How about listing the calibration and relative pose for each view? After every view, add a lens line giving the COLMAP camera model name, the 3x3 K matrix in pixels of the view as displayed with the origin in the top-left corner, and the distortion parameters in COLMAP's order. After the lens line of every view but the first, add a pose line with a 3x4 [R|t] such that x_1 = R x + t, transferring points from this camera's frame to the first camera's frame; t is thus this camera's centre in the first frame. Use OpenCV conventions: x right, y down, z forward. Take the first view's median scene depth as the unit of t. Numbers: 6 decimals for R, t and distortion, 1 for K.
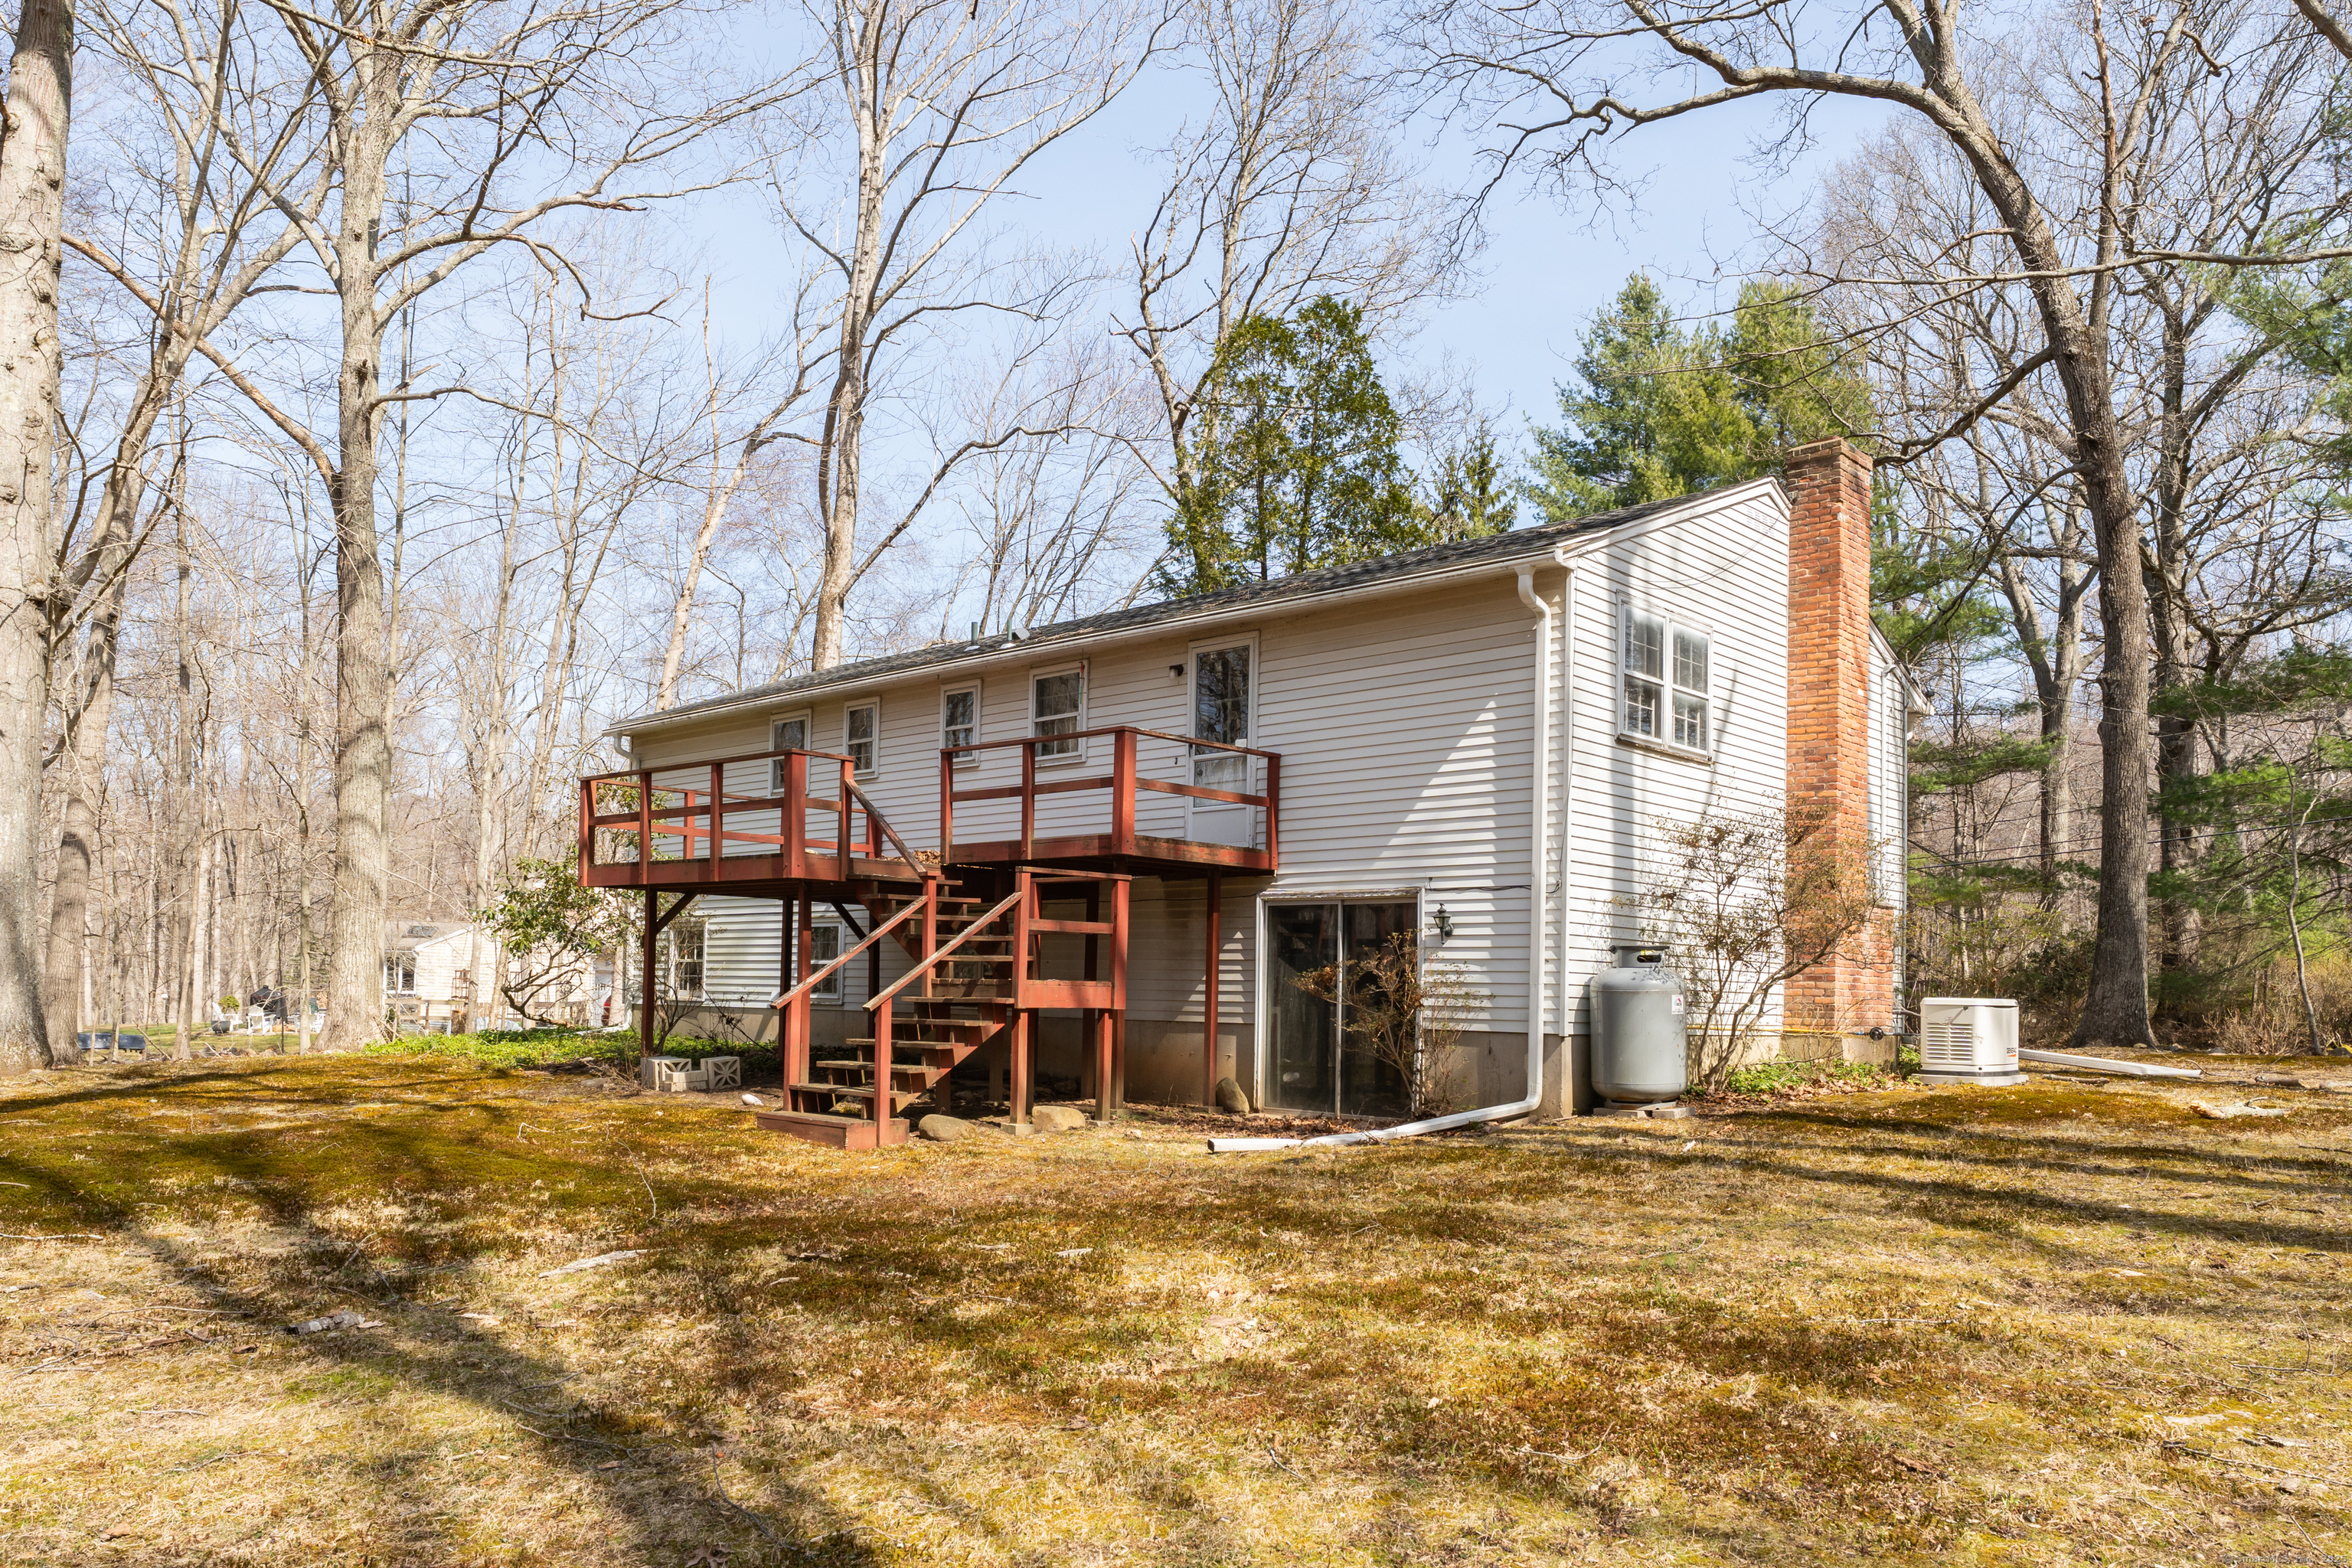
lens RADIAL K [[1667.0, 0, 1178.5], [0, 1667.0, 948.4], [0, 0, 1]] dist [-0.000819, -0.000071]
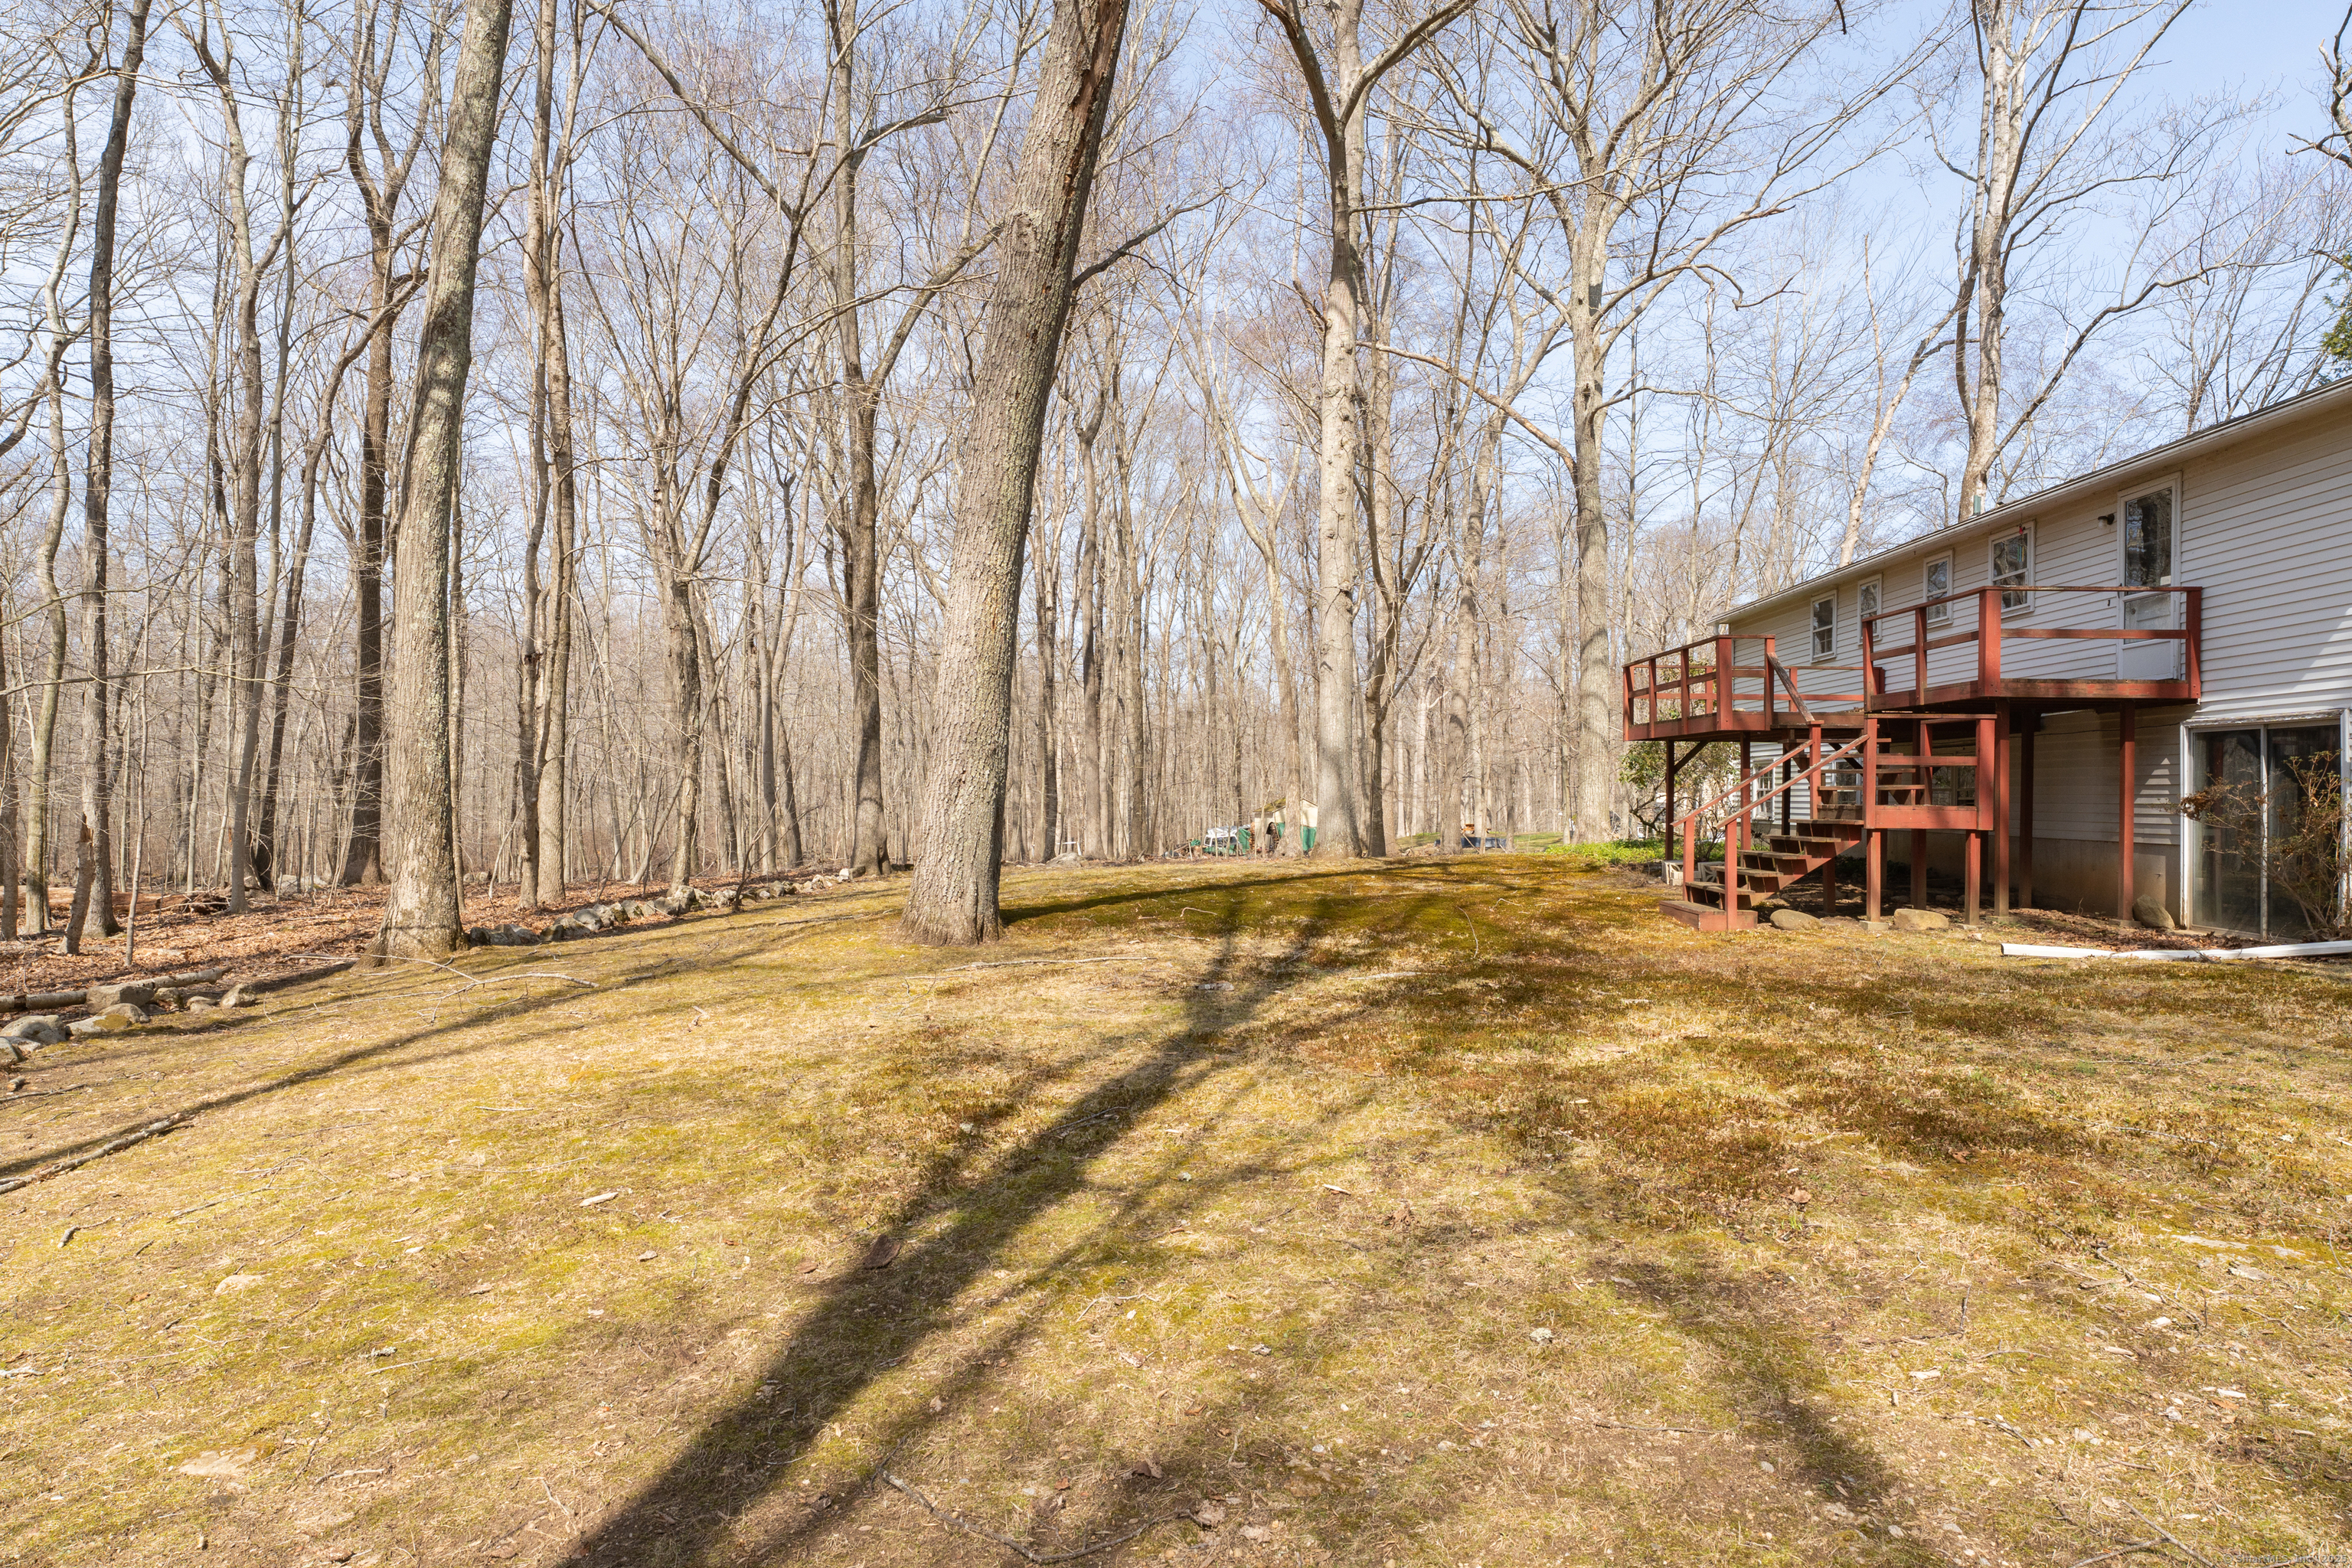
lens RADIAL K [[1250.0, 0, 1176.0], [0, 1250.0, 784.0], [0, 0, 1]] dist [-0.000528, -0.000148]
pose [[0.652995, -0.018199, -0.757143, 0.228546], [0.021004, 0.999762, -0.005916, -0.002169], [0.757071, -0.012040, 0.653222, 0.001725]]
